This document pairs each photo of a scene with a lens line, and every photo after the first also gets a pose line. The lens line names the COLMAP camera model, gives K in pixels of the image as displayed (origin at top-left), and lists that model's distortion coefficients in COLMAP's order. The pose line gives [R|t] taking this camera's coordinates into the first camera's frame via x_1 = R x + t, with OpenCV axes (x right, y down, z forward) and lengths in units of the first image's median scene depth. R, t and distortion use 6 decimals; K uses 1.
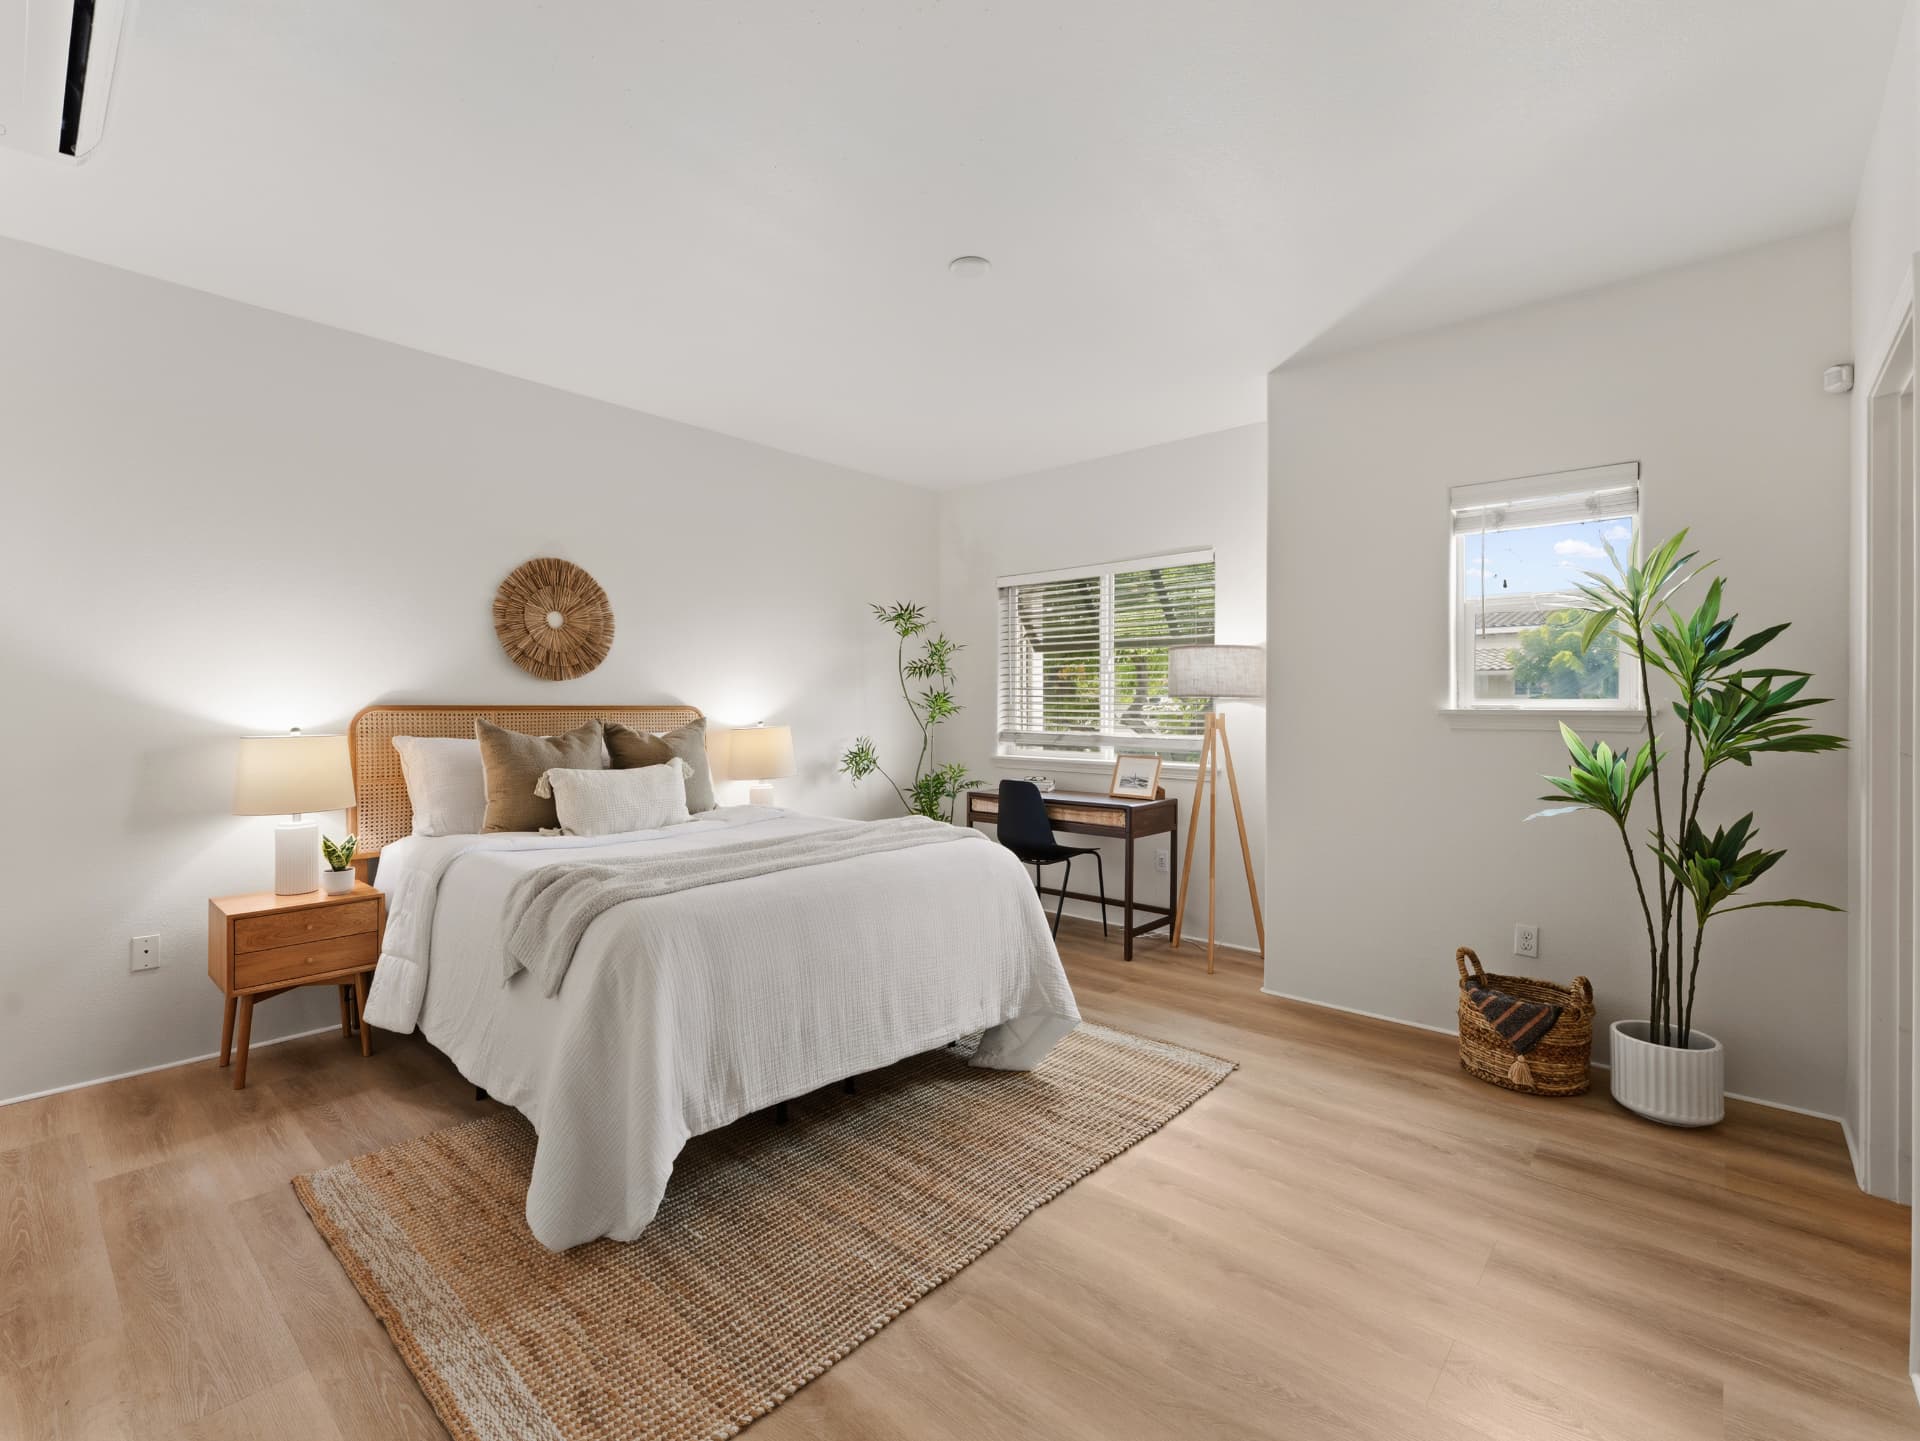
lens RADIAL K [[866.7, 0, 965.9], [0, 866.7, 707.7], [0, 0, 1]] dist [-0.001016, -0.000023]
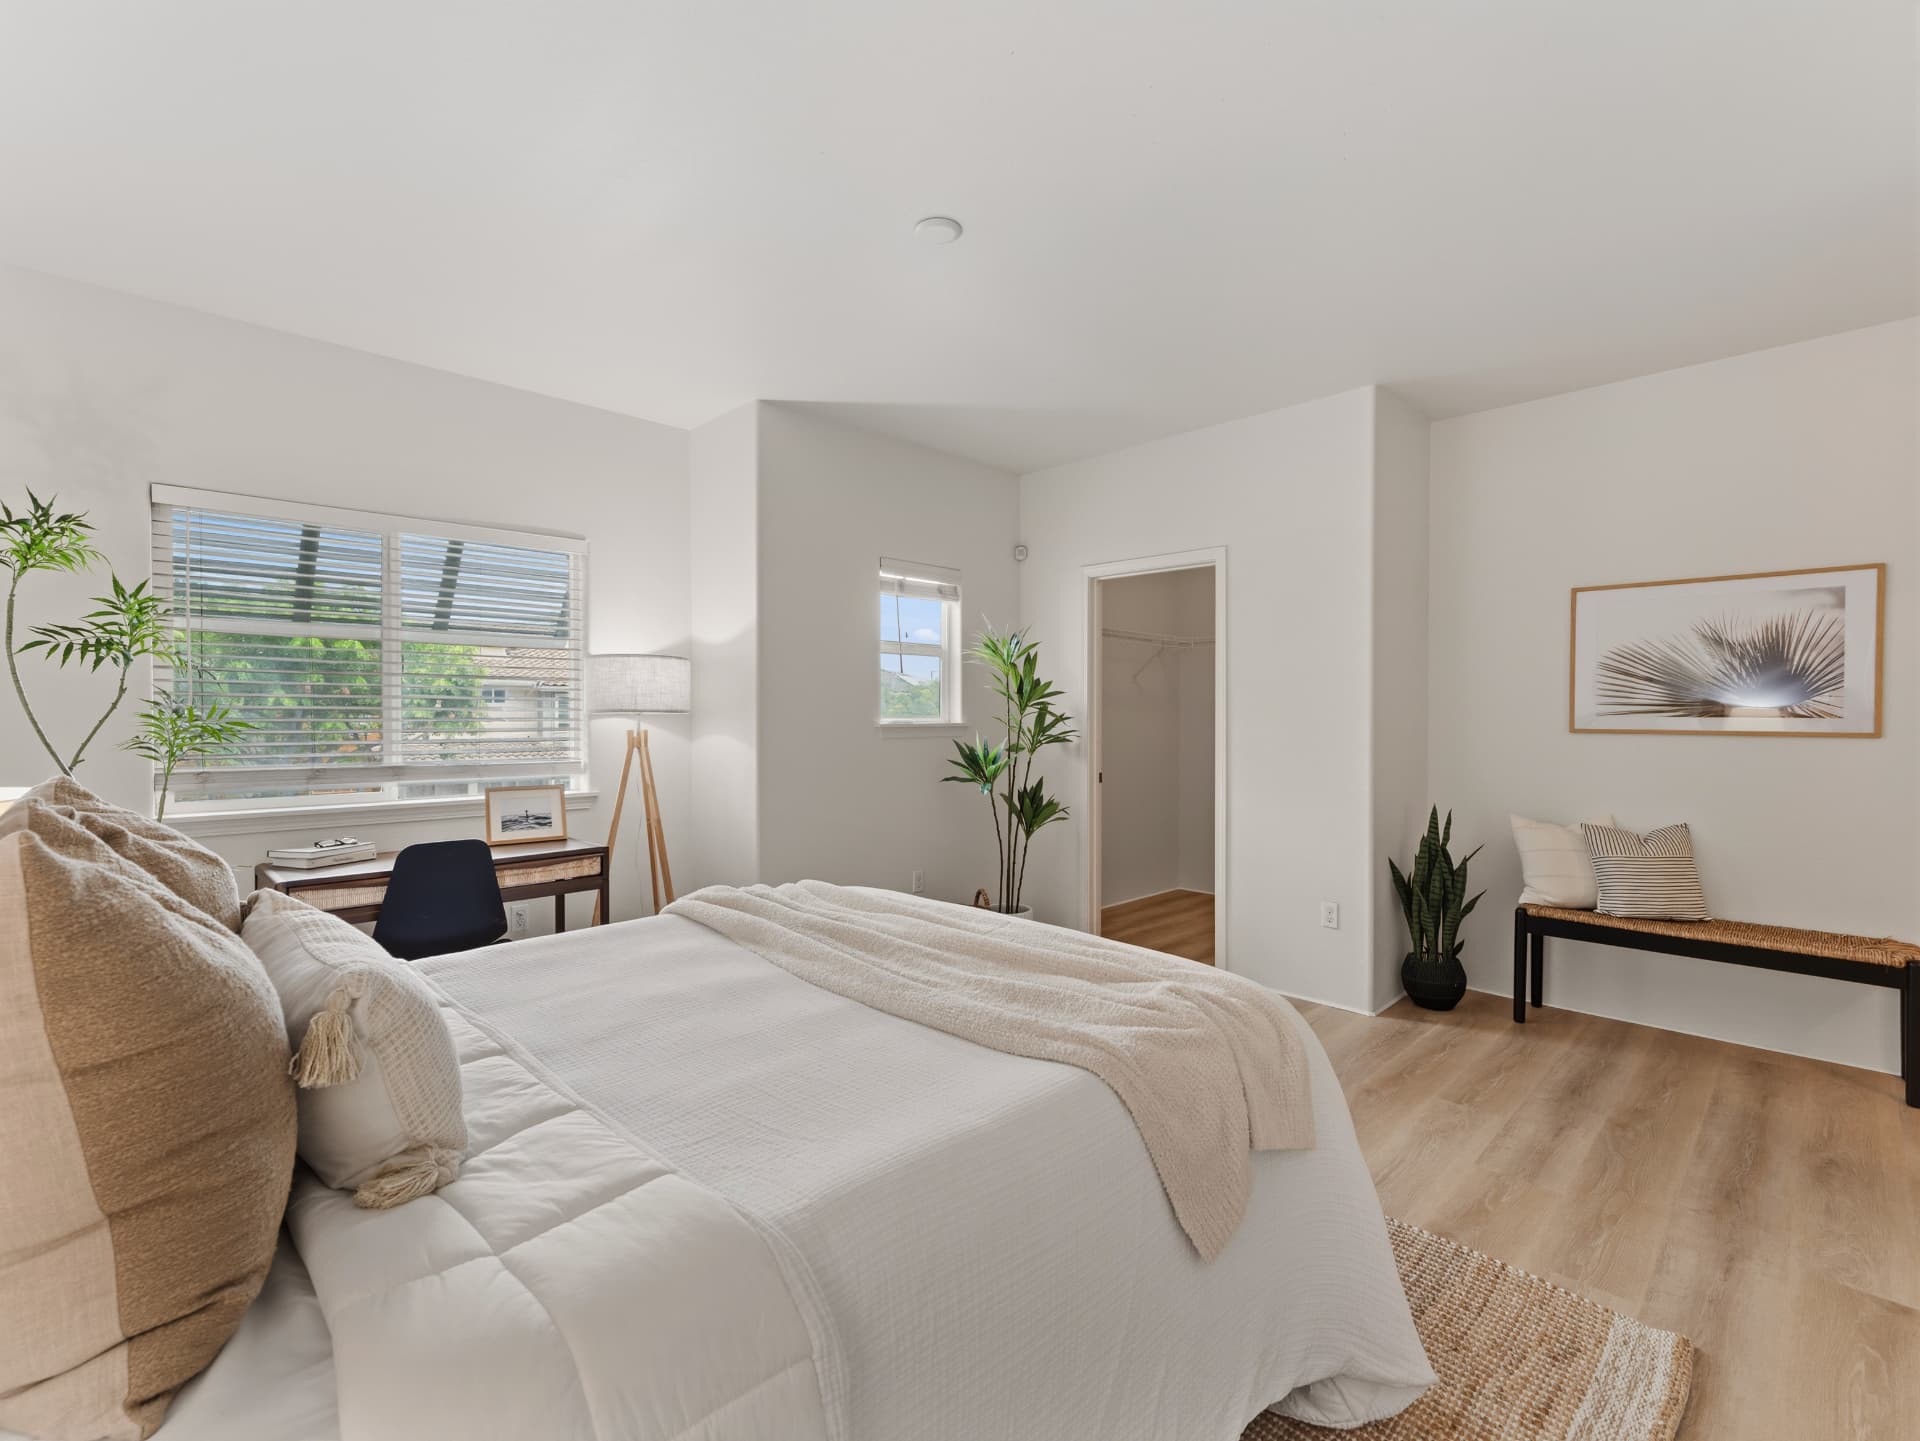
lens RADIAL K [[866.7, 0, 943.7], [0, 866.7, 722.2], [0, 0, 1]] dist [-0.001016, -0.000023]
pose [[0.080453, -0.007192, 0.996732, -0.548491], [0.001390, 0.999974, 0.007103, -0.007053], [-0.996757, 0.000814, 0.080461, 0.580196]]
